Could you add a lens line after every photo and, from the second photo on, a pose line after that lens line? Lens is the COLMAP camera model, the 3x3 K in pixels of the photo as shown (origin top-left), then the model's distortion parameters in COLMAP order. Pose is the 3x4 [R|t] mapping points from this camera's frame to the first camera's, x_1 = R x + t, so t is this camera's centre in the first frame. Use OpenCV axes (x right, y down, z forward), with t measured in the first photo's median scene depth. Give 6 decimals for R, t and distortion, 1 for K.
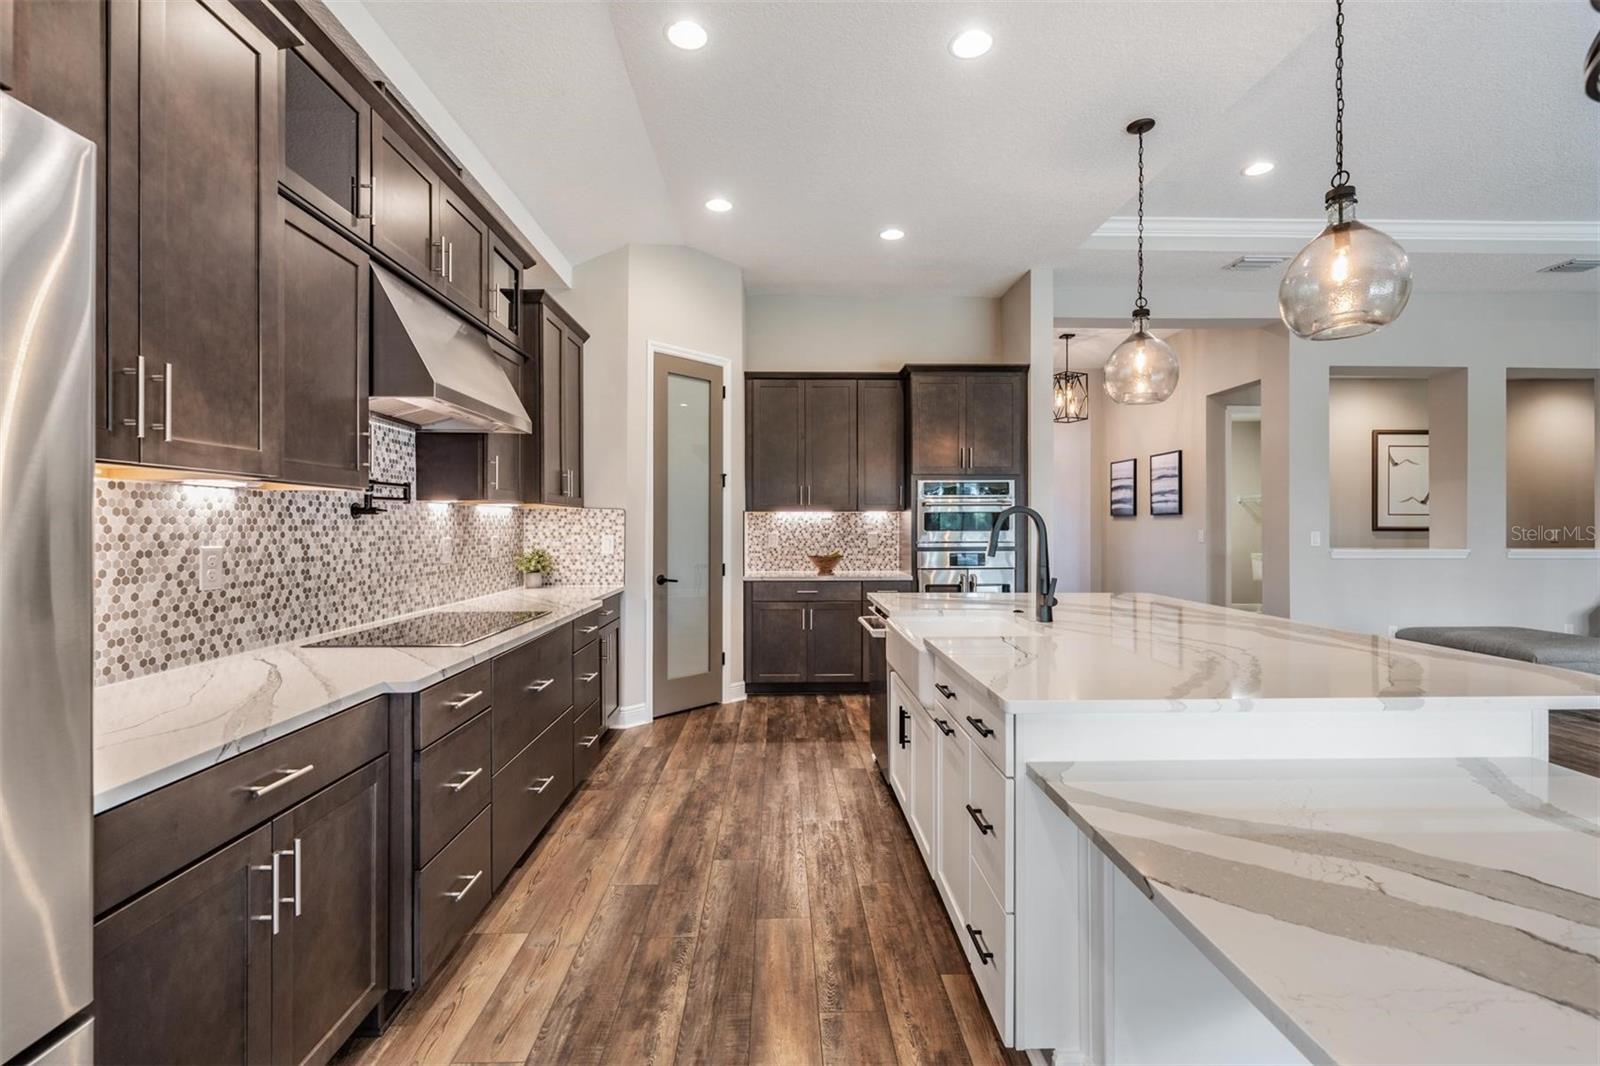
lens RADIAL K [[706.2, 0, 797.5], [0, 706.2, 525.9], [0, 0, 1]] dist [0.000451, -0.000331]
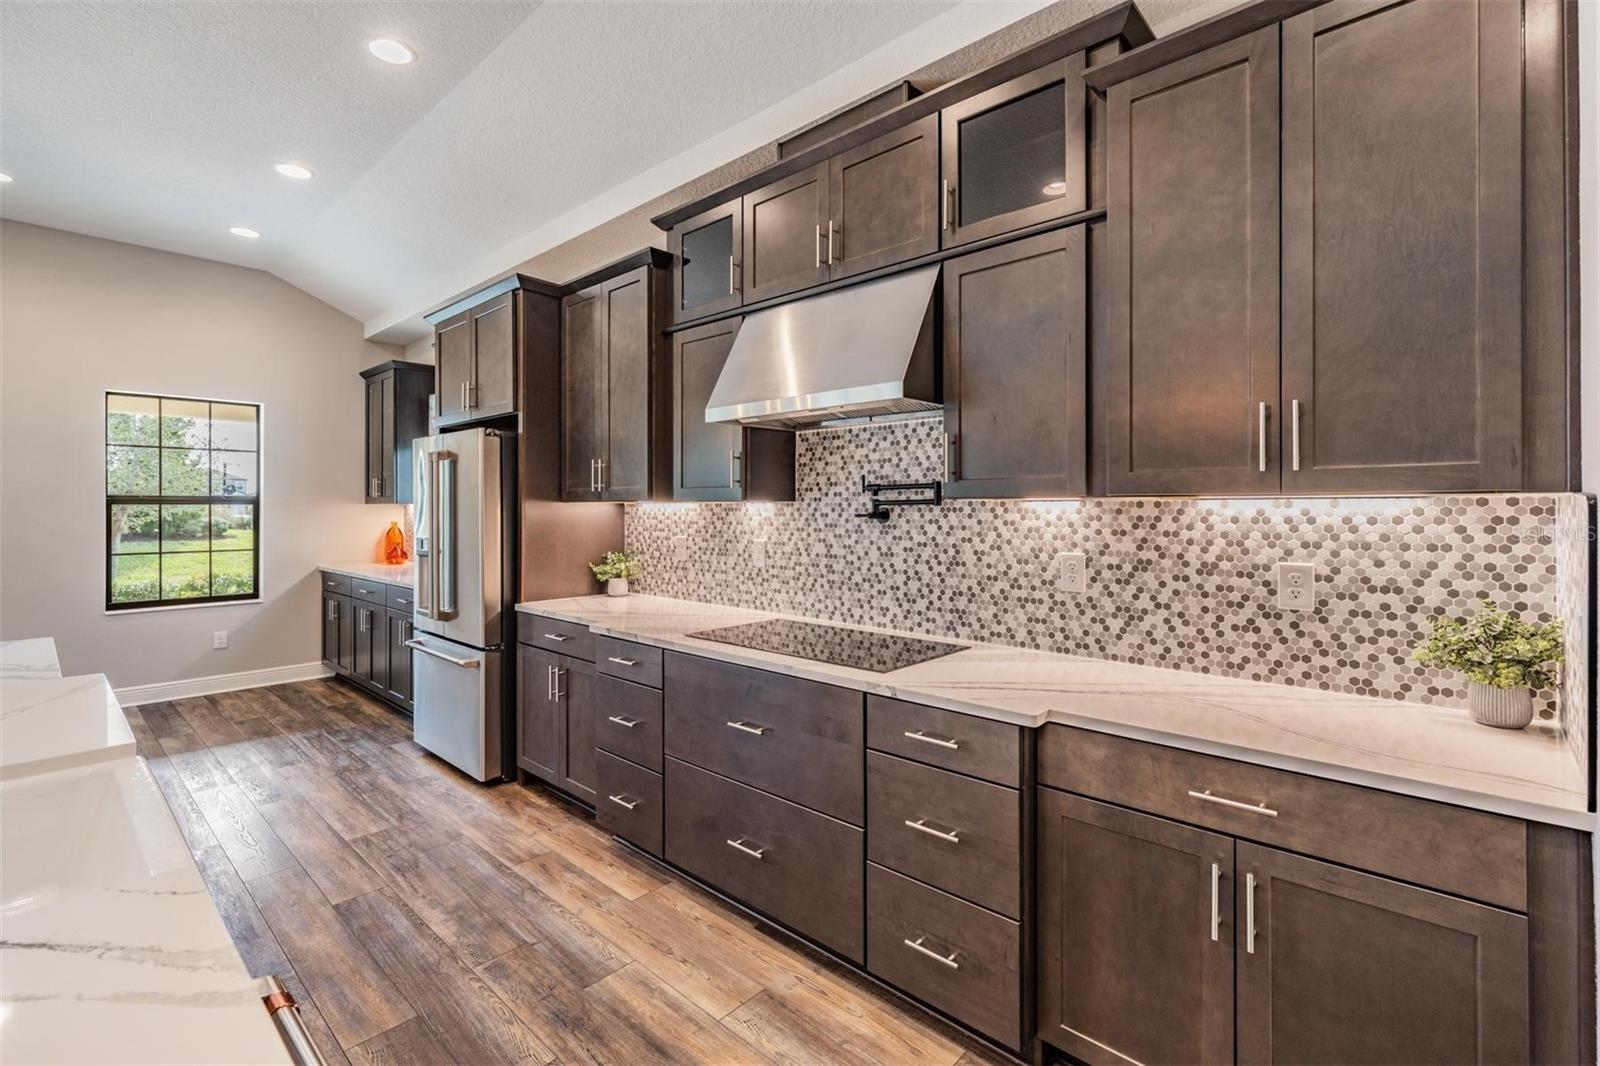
lens RADIAL K [[712.3, 0, 797.7], [0, 712.3, 506.9], [0, 0, 1]] dist [0.000616, -0.000468]
pose [[-0.697319, -0.000115, -0.716761, 0.213274], [0.000506, 1.000000, -0.000652, -0.035506], [0.716760, -0.000818, -0.697319, 1.763892]]
